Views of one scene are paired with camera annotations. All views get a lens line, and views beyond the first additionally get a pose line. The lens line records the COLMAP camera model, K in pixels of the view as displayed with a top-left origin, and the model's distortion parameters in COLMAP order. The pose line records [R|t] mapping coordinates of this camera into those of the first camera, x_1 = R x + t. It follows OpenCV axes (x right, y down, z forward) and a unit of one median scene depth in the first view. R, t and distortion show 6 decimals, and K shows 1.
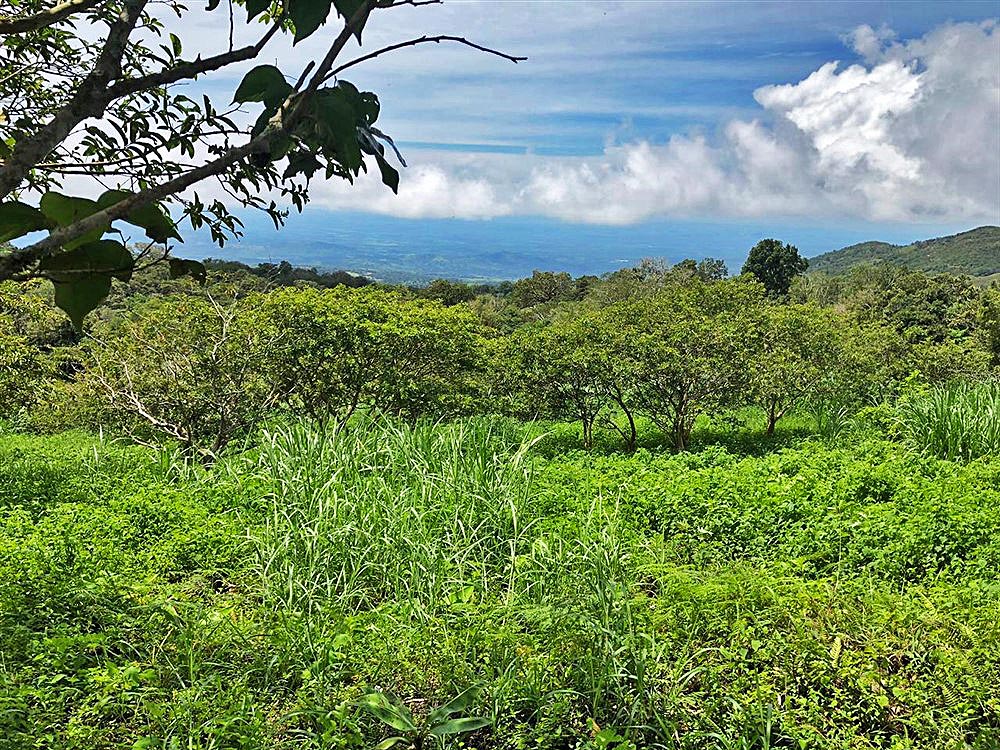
lens RADIAL K [[821.2, 0, 495.8], [0, 821.2, 369.0], [0, 0, 1]] dist [0.051862, -0.062883]
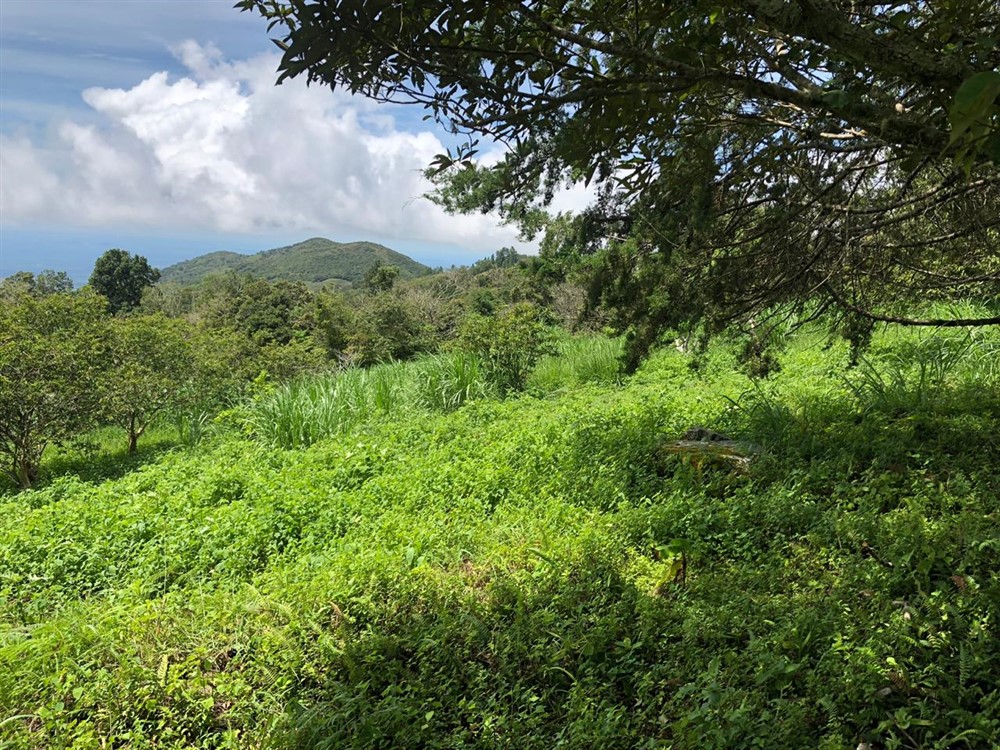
lens RADIAL K [[821.2, 0, 499.4], [0, 821.2, 368.6], [0, 0, 1]] dist [0.051862, -0.062883]
pose [[0.736228, -0.100176, 0.669278, 0.032257], [0.108433, 0.993667, 0.029450, 0.000237], [-0.667990, 0.050890, 0.742428, -0.005053]]
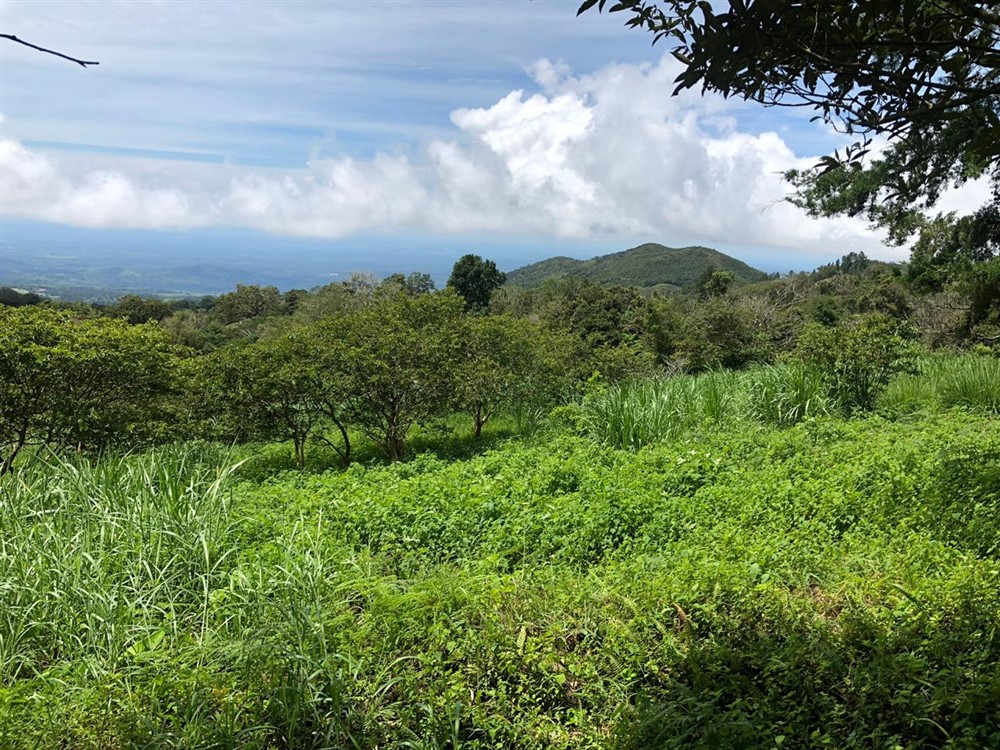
lens RADIAL K [[821.2, 0, 498.5], [0, 821.2, 369.9], [0, 0, 1]] dist [0.051862, -0.062883]
pose [[0.939852, -0.045732, 0.338506, 0.014473], [0.050915, 0.998682, -0.006442, -0.000864], [-0.337766, 0.023289, 0.940942, -0.000942]]
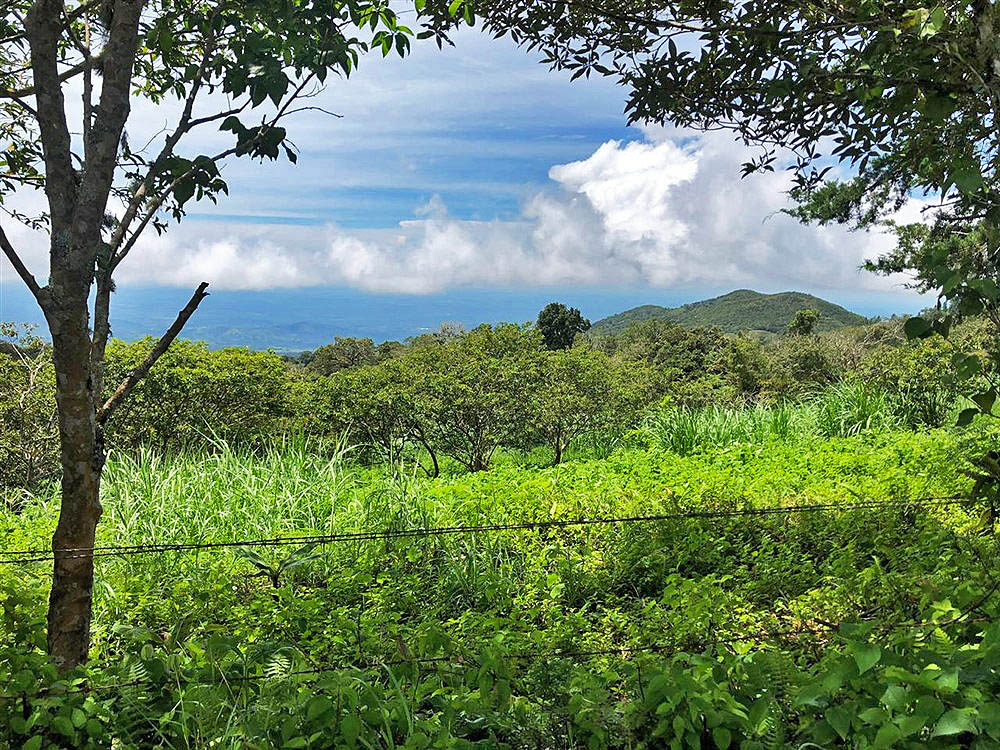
lens RADIAL K [[821.2, 0, 493.7], [0, 821.2, 370.1], [0, 0, 1]] dist [0.051862, -0.062883]
pose [[0.971609, -0.042923, 0.232667, -0.015638], [0.061988, 0.995236, -0.075254, 0.074926], [-0.228329, 0.087540, 0.969640, -0.183583]]
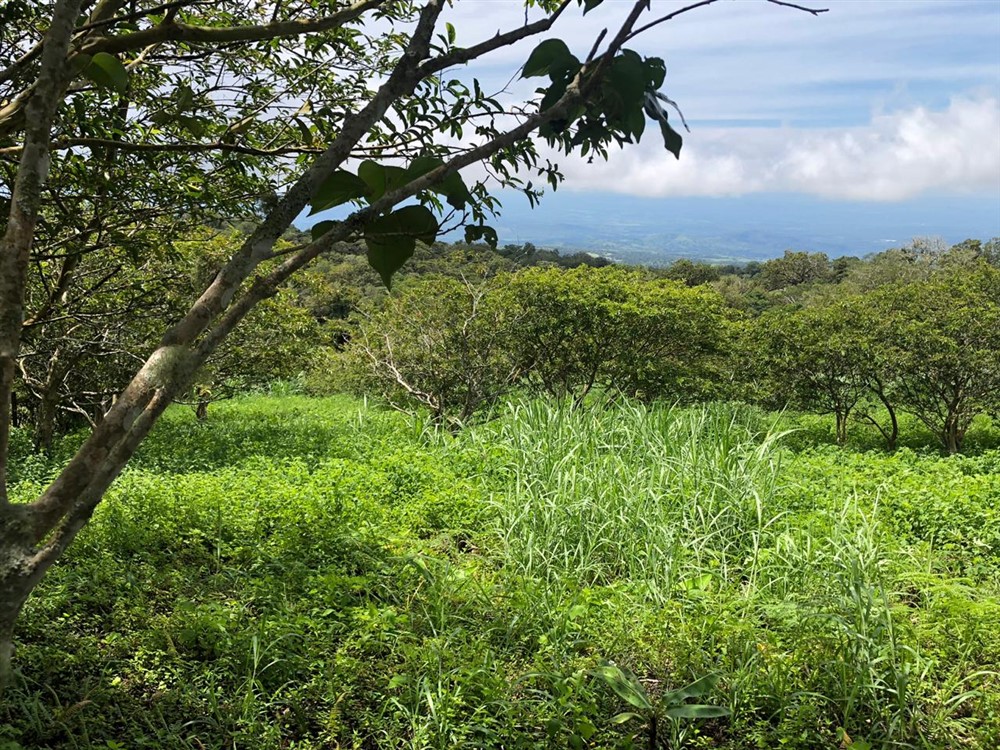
lens RADIAL K [[821.2, 0, 497.0], [0, 821.2, 364.2], [0, 0, 1]] dist [0.051862, -0.062883]
pose [[0.959342, 0.041498, -0.279179, -0.004605], [-0.036698, 0.999075, 0.022400, 0.001963], [0.279850, -0.011244, 0.959978, -0.001236]]
